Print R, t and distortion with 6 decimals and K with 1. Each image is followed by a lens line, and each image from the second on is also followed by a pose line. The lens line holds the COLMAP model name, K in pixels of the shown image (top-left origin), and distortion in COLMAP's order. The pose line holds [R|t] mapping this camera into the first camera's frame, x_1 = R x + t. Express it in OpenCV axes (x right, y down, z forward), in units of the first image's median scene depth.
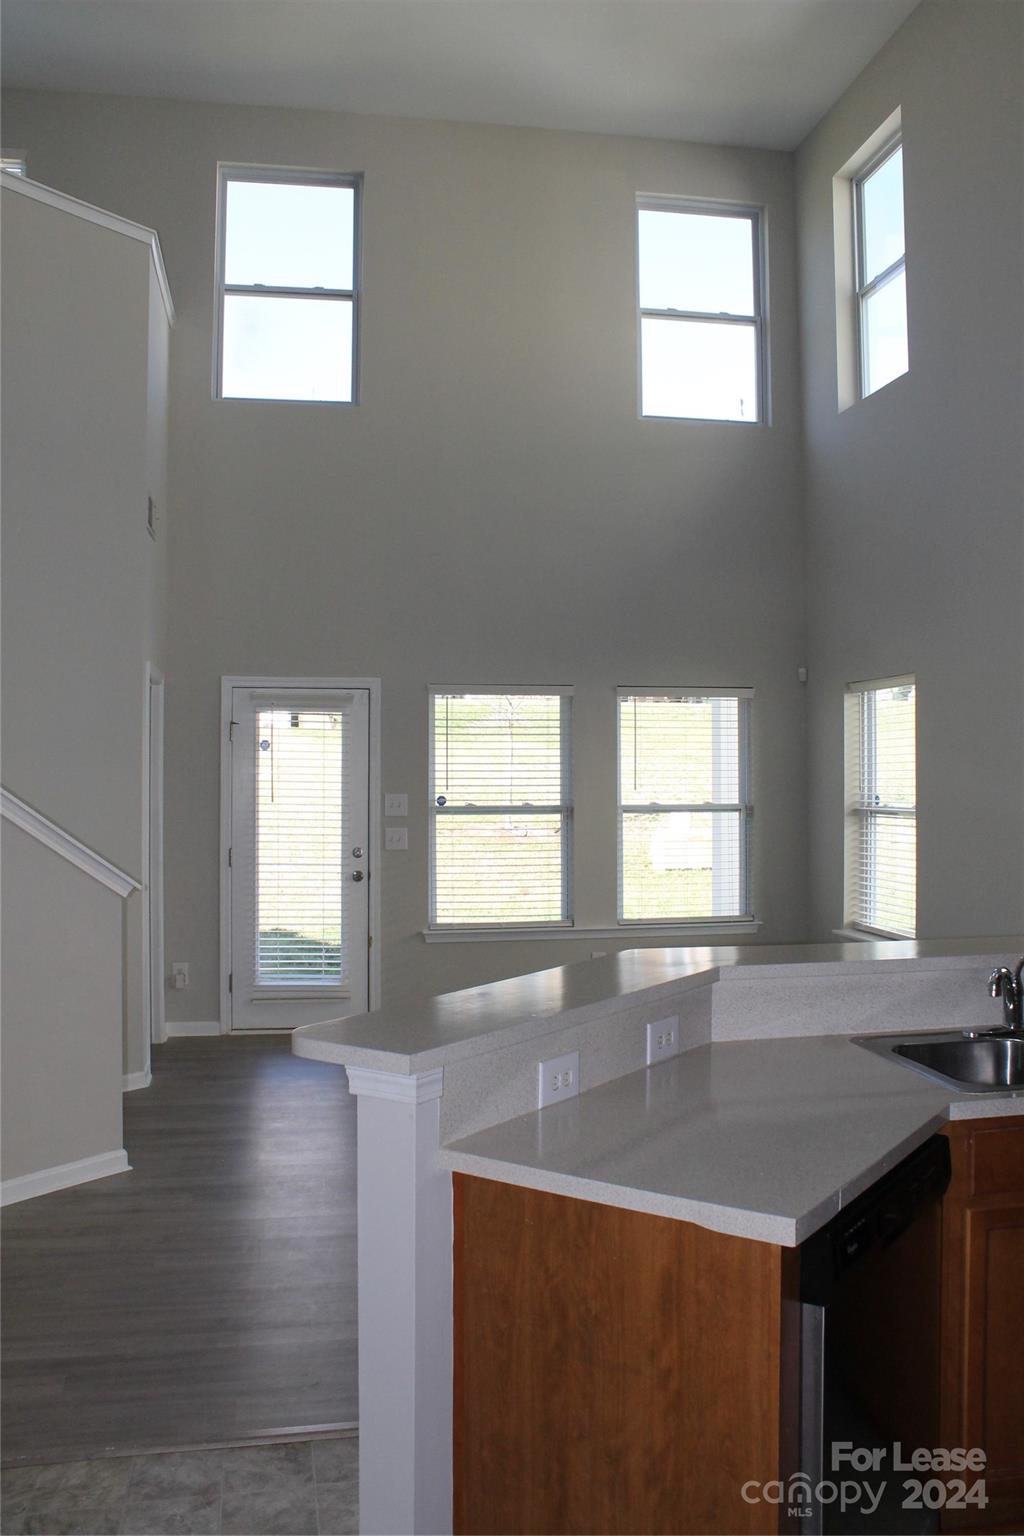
lens RADIAL K [[1275.0, 0, 496.0], [0, 1275.0, 765.9], [0, 0, 1]] dist [-0.126623, 0.028296]
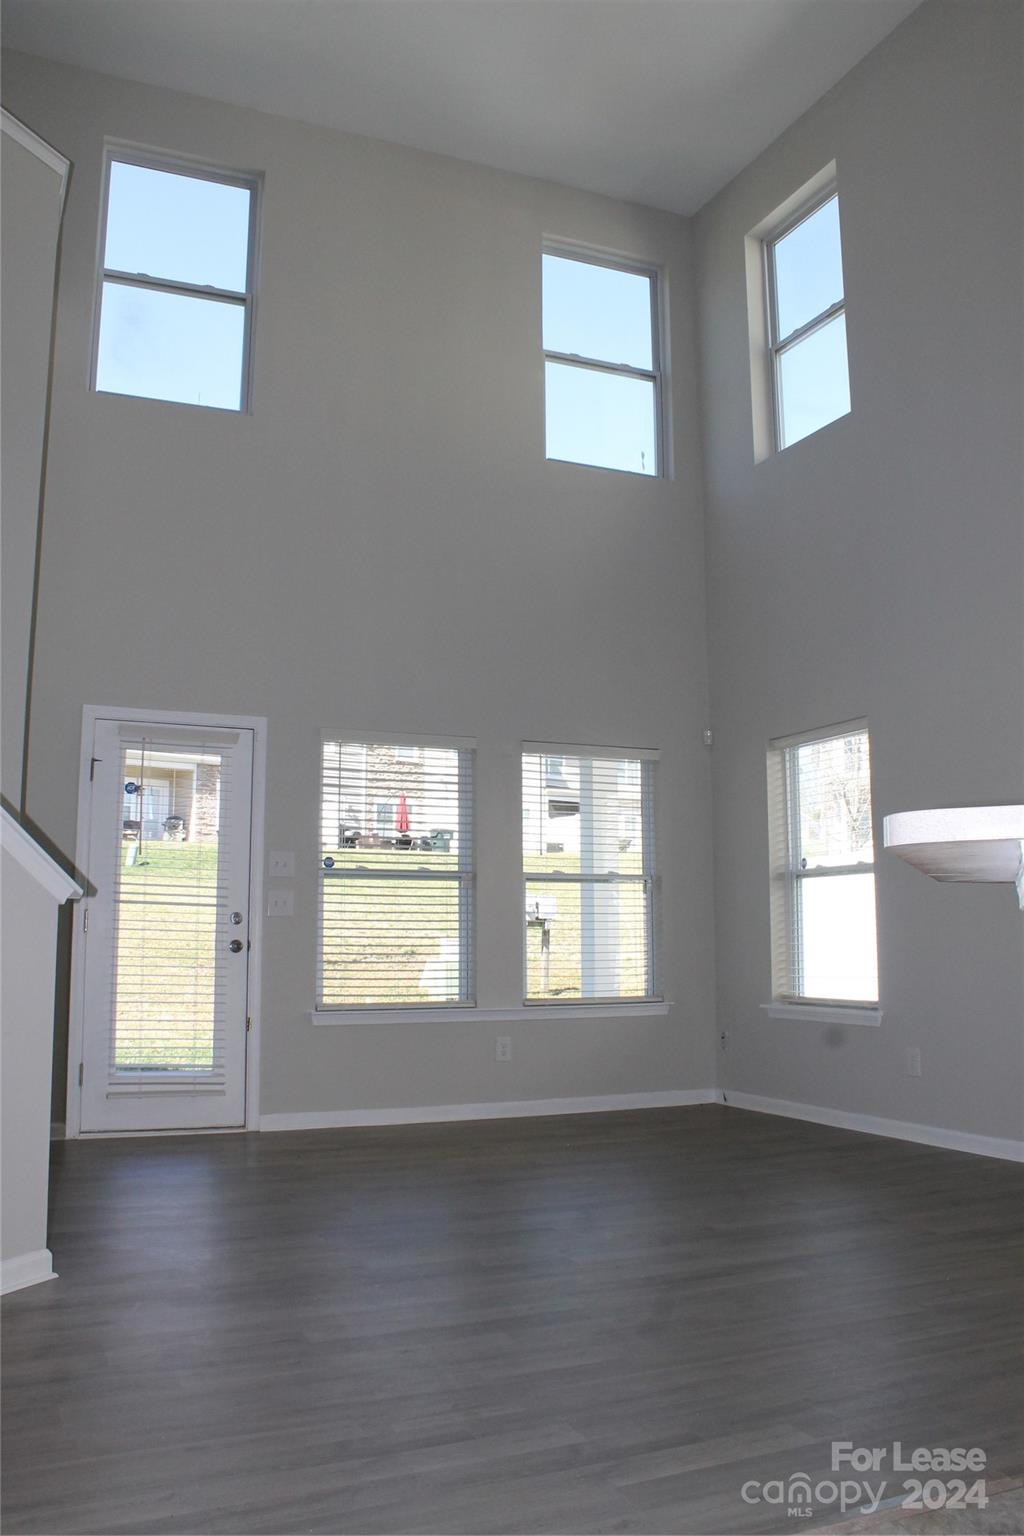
lens RADIAL K [[1275.0, 0, 507.6], [0, 1275.0, 770.0], [0, 0, 1]] dist [-0.126623, 0.028296]
pose [[0.972108, 0.030568, 0.232532, -0.131526], [-0.002436, 0.992733, -0.120317, 0.070770], [-0.234519, 0.116394, 0.965118, 0.127317]]
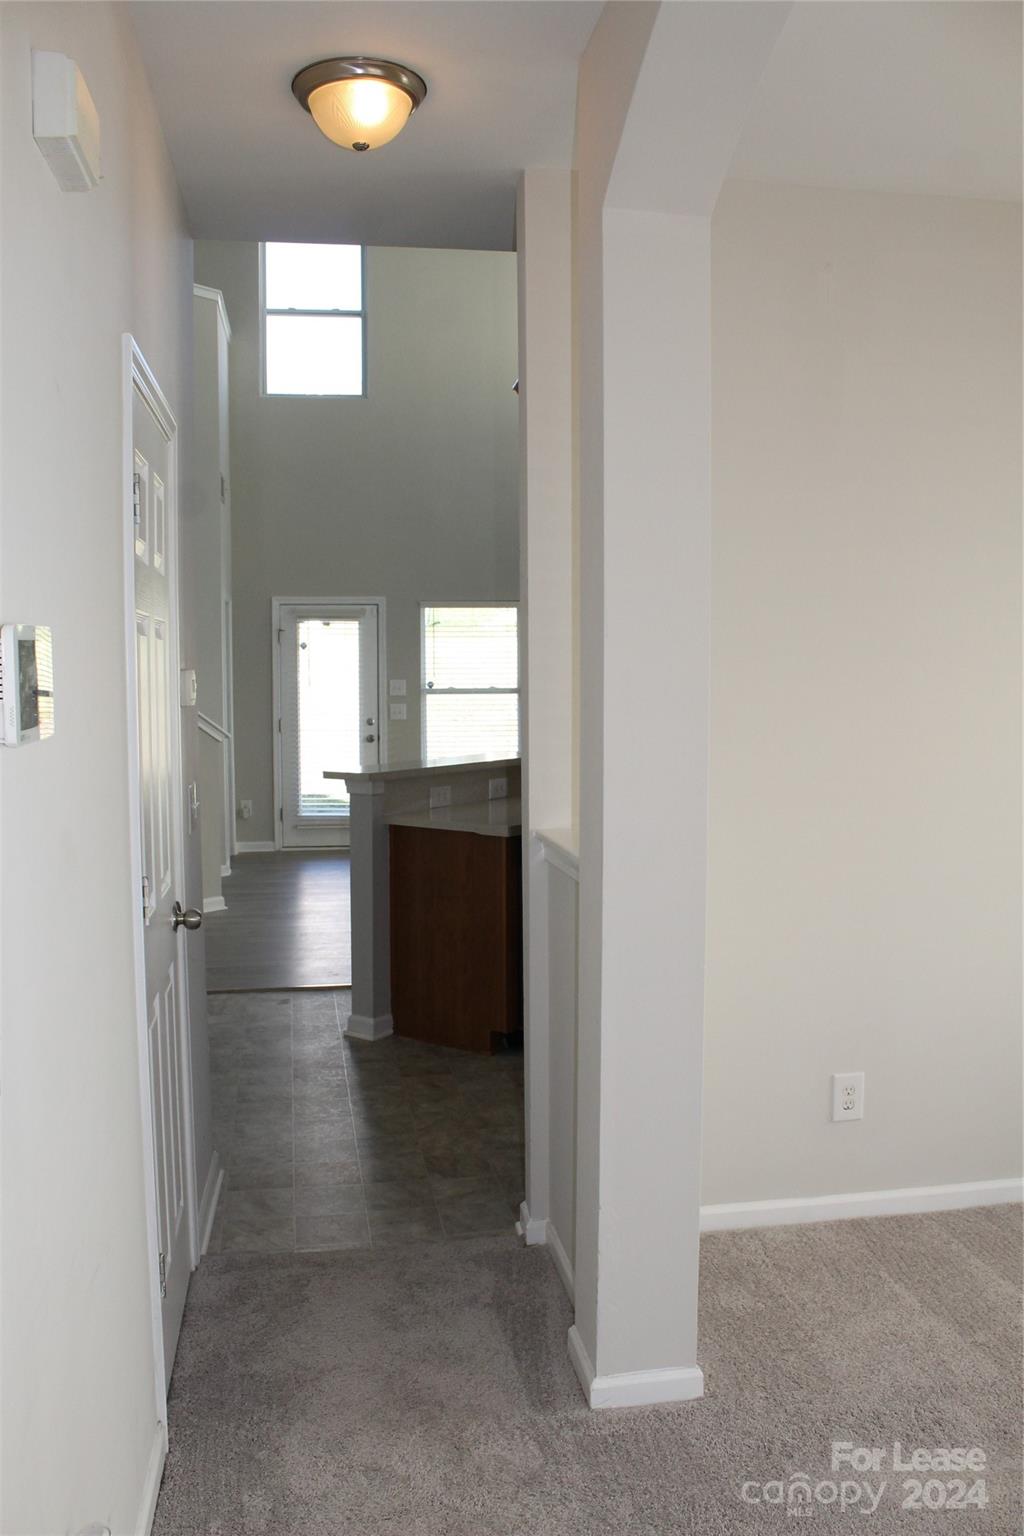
lens RADIAL K [[1275.0, 0, 521.8], [0, 1275.0, 760.0], [0, 0, 1]] dist [-0.126623, 0.028296]
pose [[0.999948, -0.005757, -0.008438, 0.069808], [0.006418, 0.996737, 0.080467, -0.001858], [0.007947, -0.080517, 0.996722, -0.400428]]
